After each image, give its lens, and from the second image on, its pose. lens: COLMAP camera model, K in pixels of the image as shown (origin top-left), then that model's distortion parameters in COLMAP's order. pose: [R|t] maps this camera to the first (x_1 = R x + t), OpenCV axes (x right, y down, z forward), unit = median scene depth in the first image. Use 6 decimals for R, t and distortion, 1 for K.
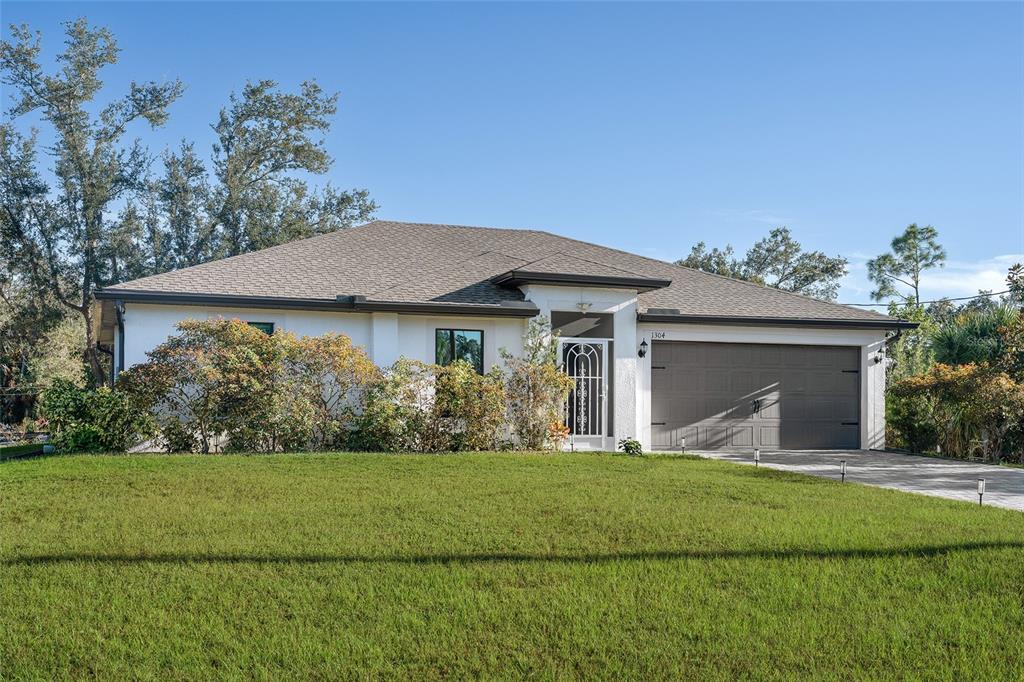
lens RADIAL K [[1157.3, 0, 512.1], [0, 1157.3, 340.3], [0, 0, 1]] dist [0.009109, 0.000000]
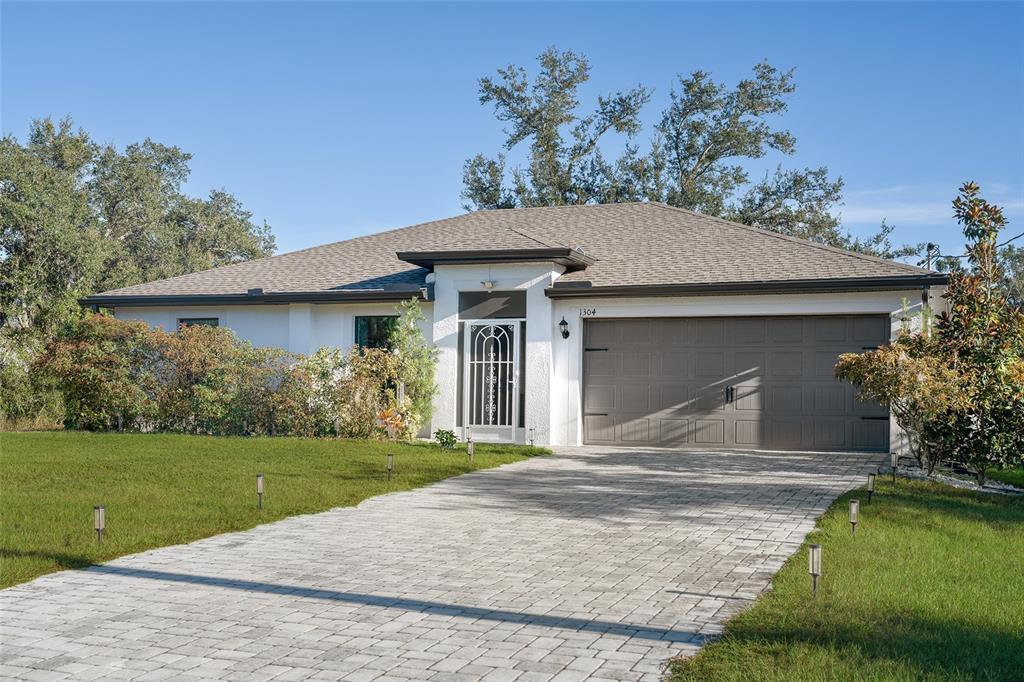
lens RADIAL K [[1159.6, 0, 512.2], [0, 1159.6, 343.4], [0, 0, 1]] dist [0.000472, 0.000000]
pose [[0.725317, -0.027967, -0.687846, 0.699376], [0.028257, 0.999542, -0.010844, 0.027364], [0.687834, -0.011571, 0.725775, 0.343224]]
